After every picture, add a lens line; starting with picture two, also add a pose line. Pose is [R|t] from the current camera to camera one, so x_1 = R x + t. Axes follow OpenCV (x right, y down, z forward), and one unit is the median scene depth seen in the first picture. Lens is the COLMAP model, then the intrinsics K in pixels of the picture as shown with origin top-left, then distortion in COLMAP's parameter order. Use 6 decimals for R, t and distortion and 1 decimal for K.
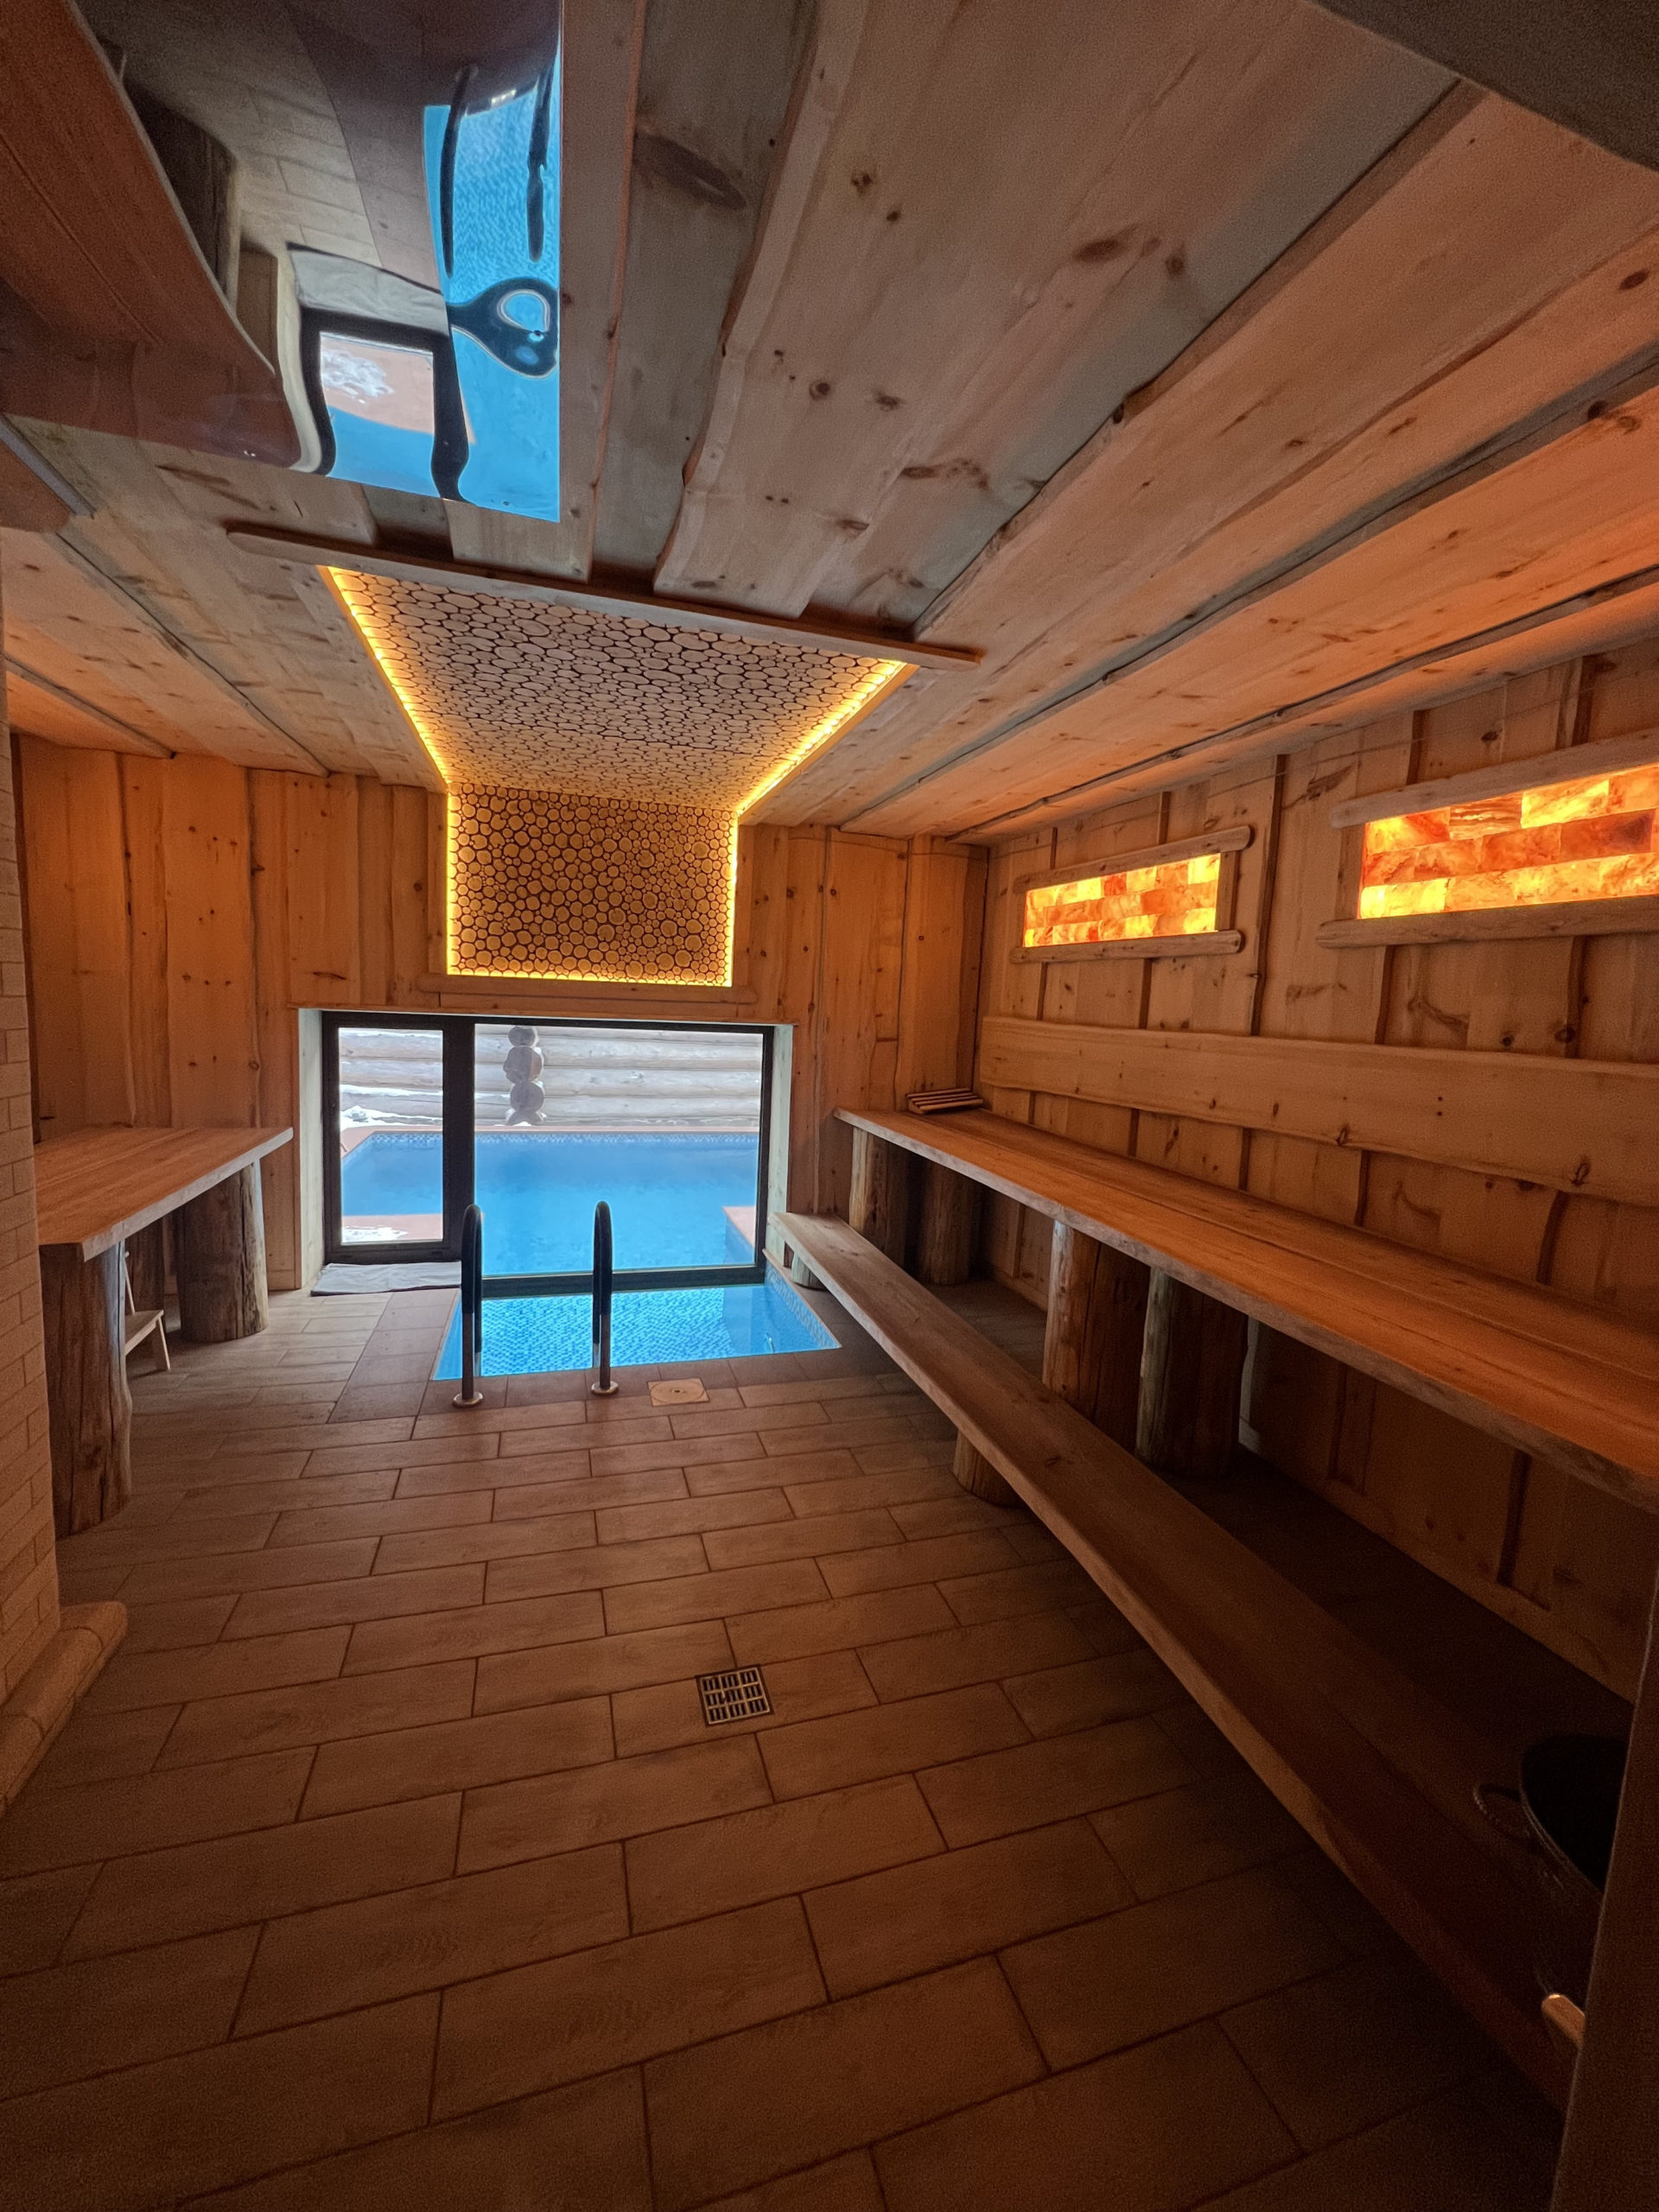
lens RADIAL K [[882.9, 0, 830.5], [0, 882.9, 1103.0], [0, 0, 1]] dist [-0.005487, 0.000673]
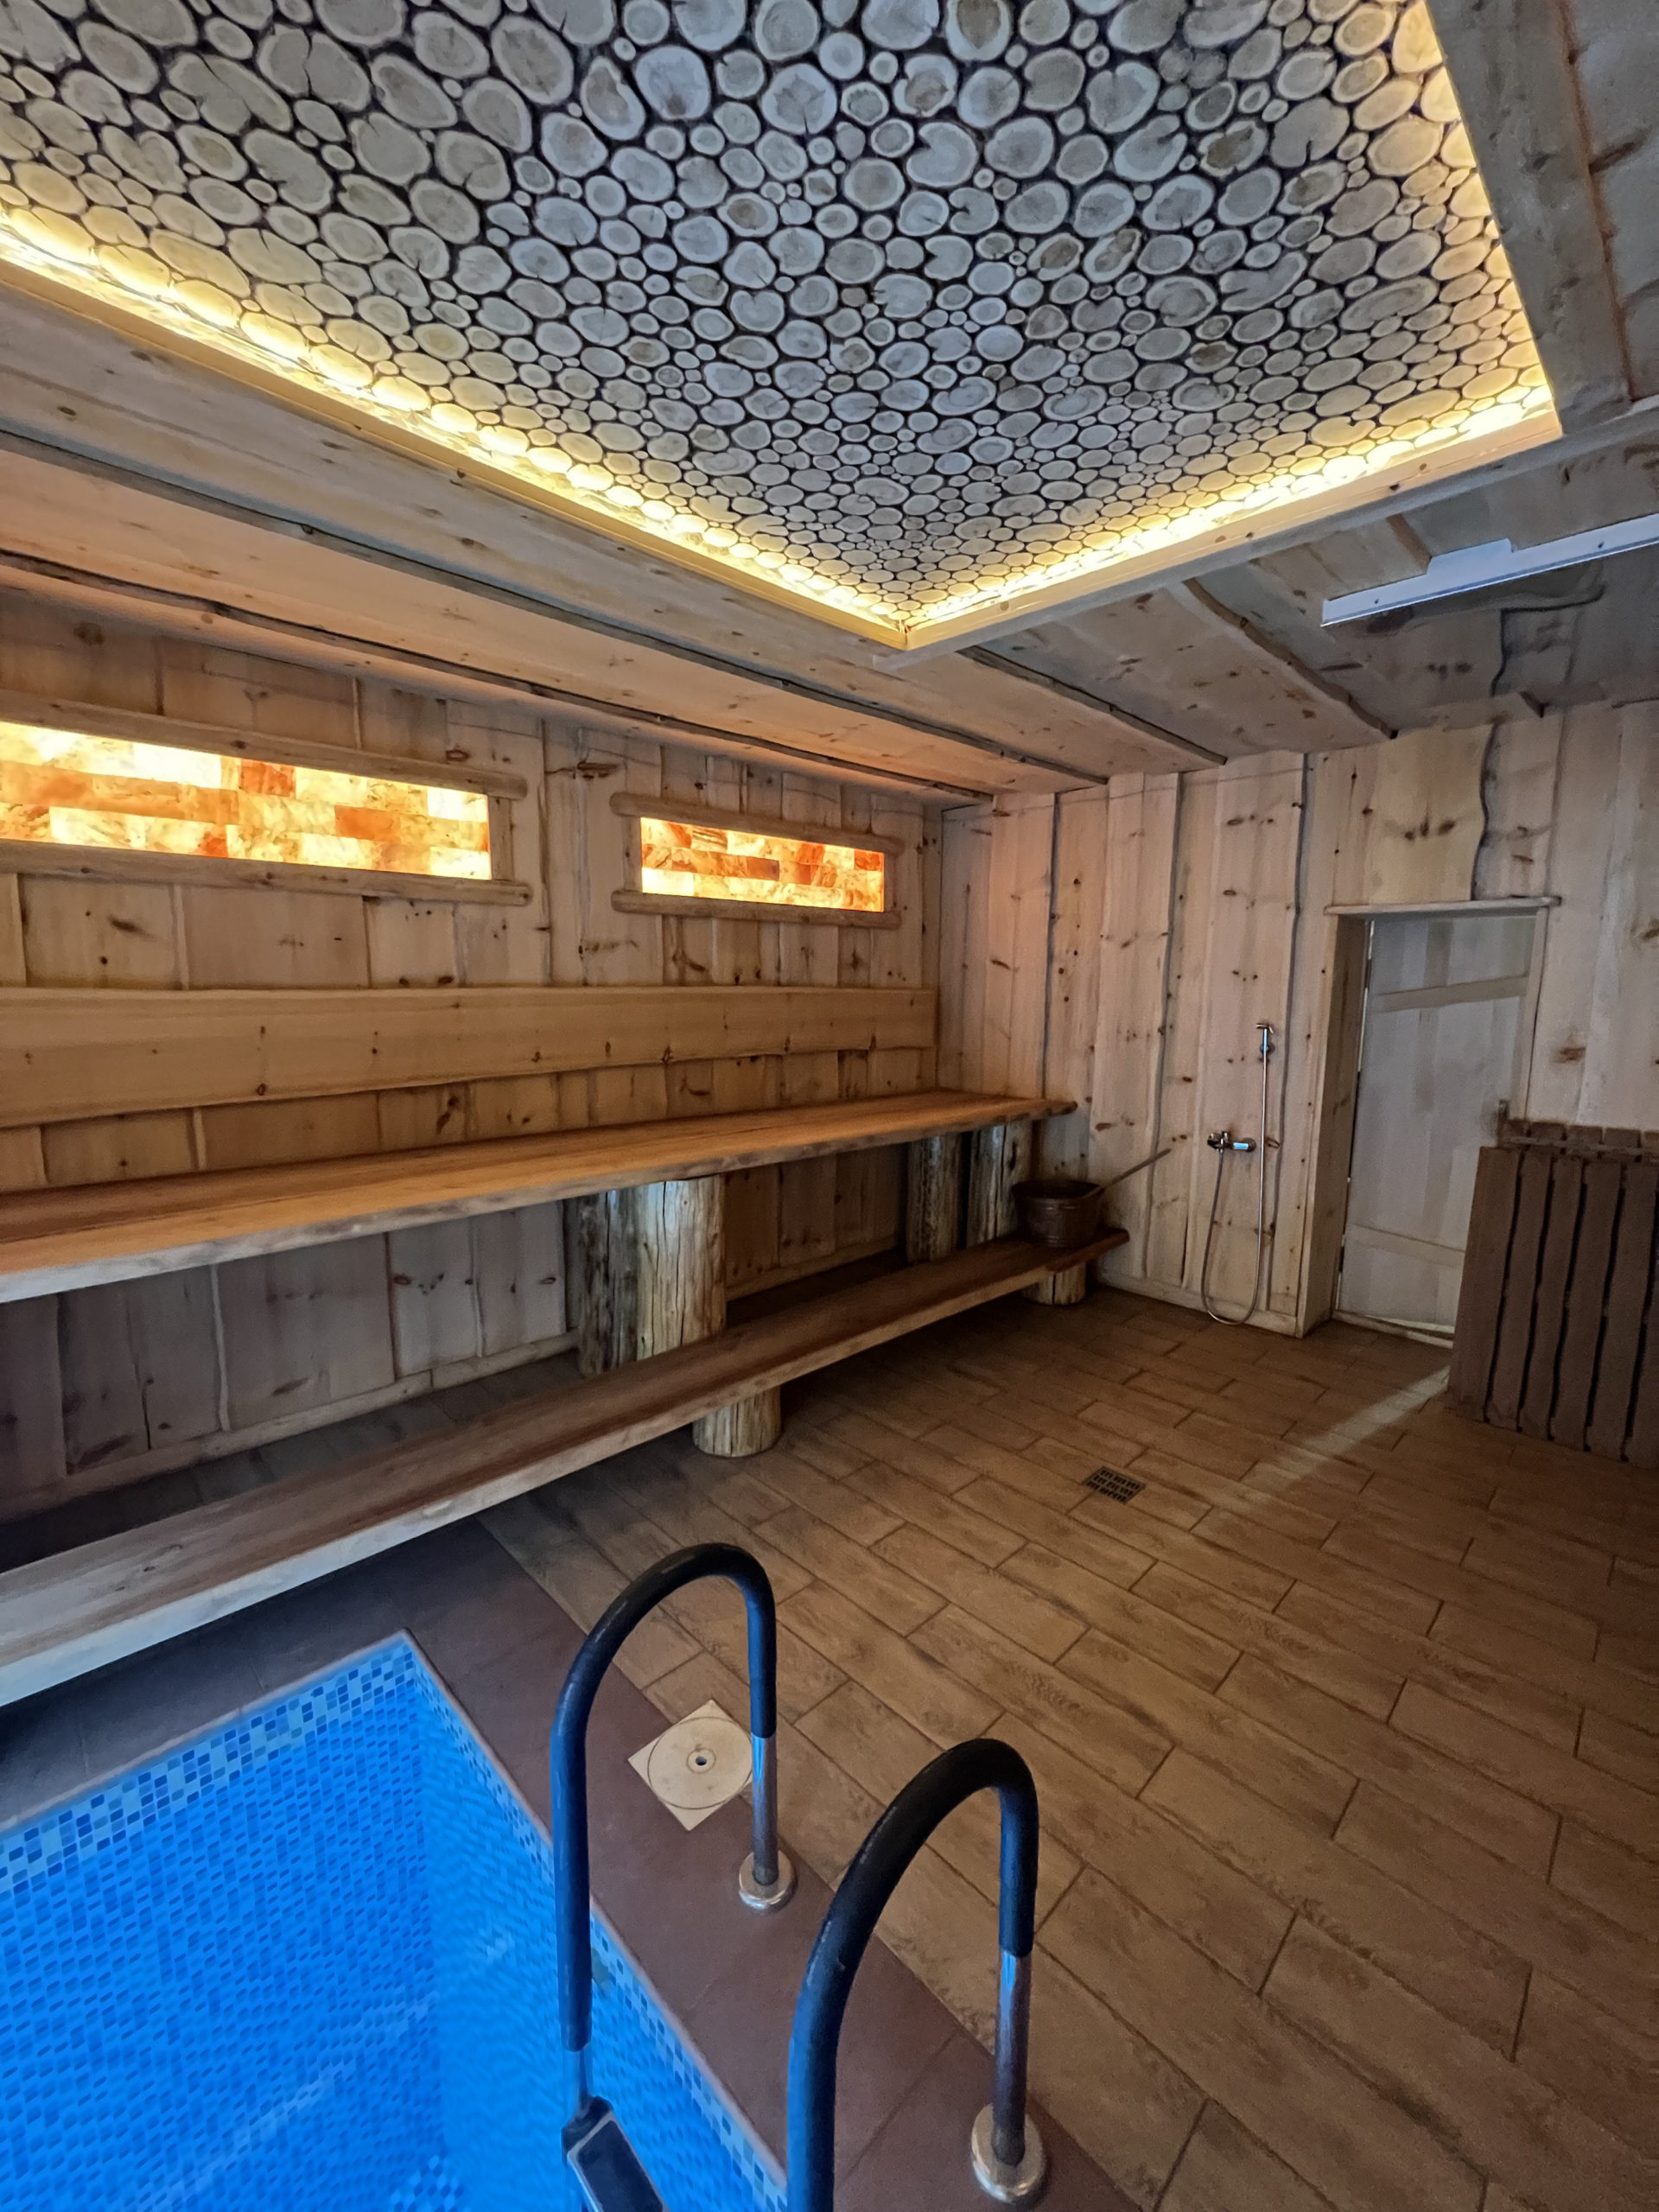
lens RADIAL K [[882.9, 0, 829.3], [0, 882.9, 1102.9], [0, 0, 1]] dist [-0.005487, 0.000673]
pose [[-0.449689, -0.176793, 0.875514, -0.631314], [0.073233, 0.969617, 0.233410, -0.163951], [-0.890178, 0.169078, -0.423079, 1.173163]]
